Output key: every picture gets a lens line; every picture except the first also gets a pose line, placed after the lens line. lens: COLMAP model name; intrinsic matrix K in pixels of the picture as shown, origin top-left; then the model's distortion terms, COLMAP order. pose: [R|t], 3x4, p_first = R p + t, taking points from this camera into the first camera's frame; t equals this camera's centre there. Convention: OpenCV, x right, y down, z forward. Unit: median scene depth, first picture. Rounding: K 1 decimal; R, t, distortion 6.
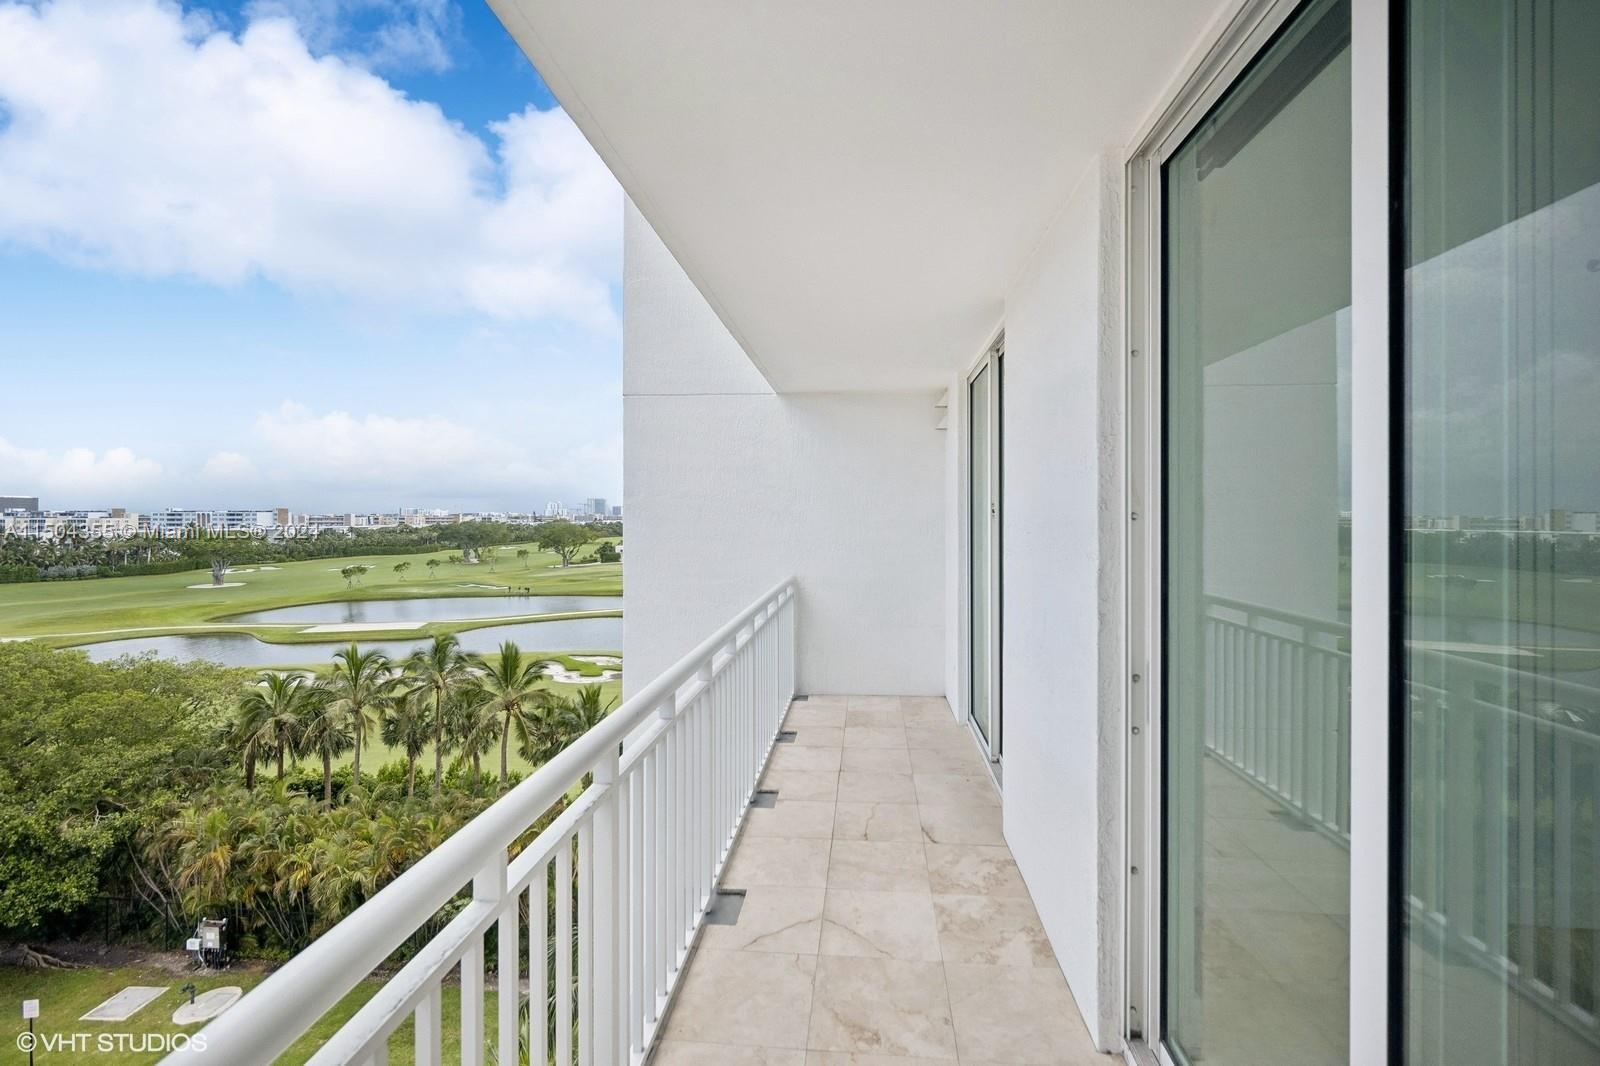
lens RADIAL K [[686.2, 0, 805.5], [0, 686.2, 523.2], [0, 0, 1]] dist [-0.002403, -0.000052]
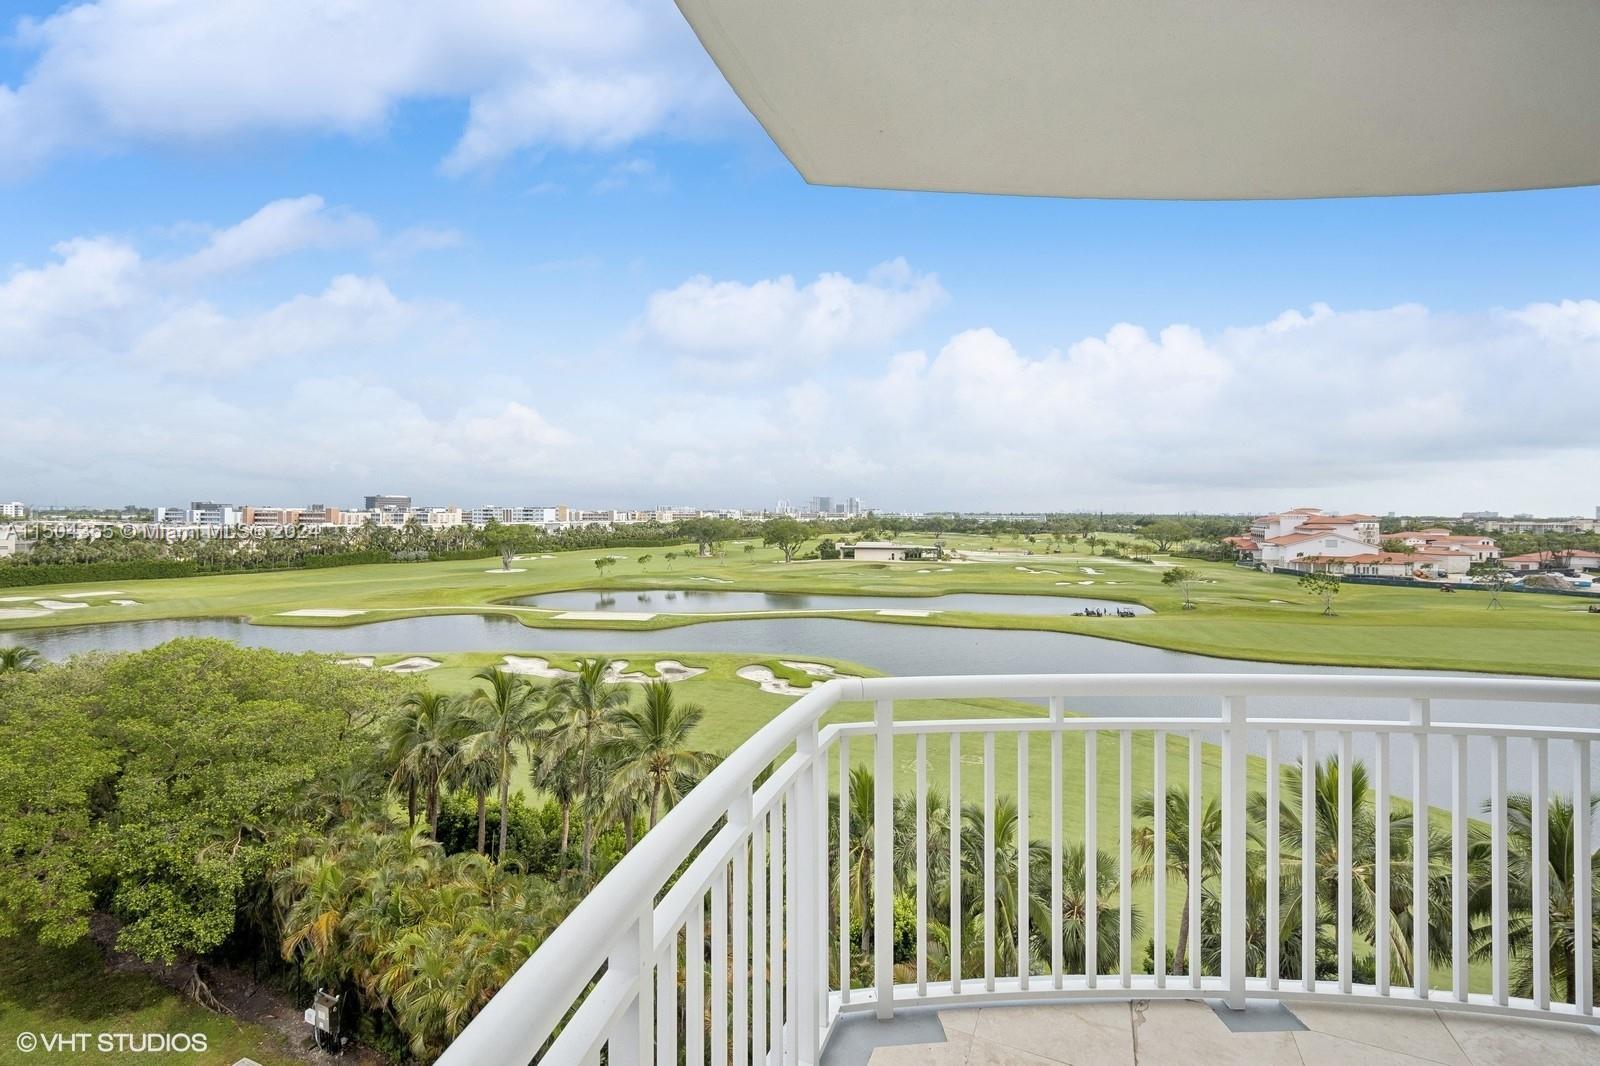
lens RADIAL K [[686.2, 0, 802.4], [0, 686.2, 533.3], [0, 0, 1]] dist [-0.002403, -0.000052]
pose [[0.948370, 0.014246, -0.316846, -0.061878], [-0.008640, 0.999780, 0.019092, -0.000514], [0.317048, -0.015368, 0.948285, 0.394746]]
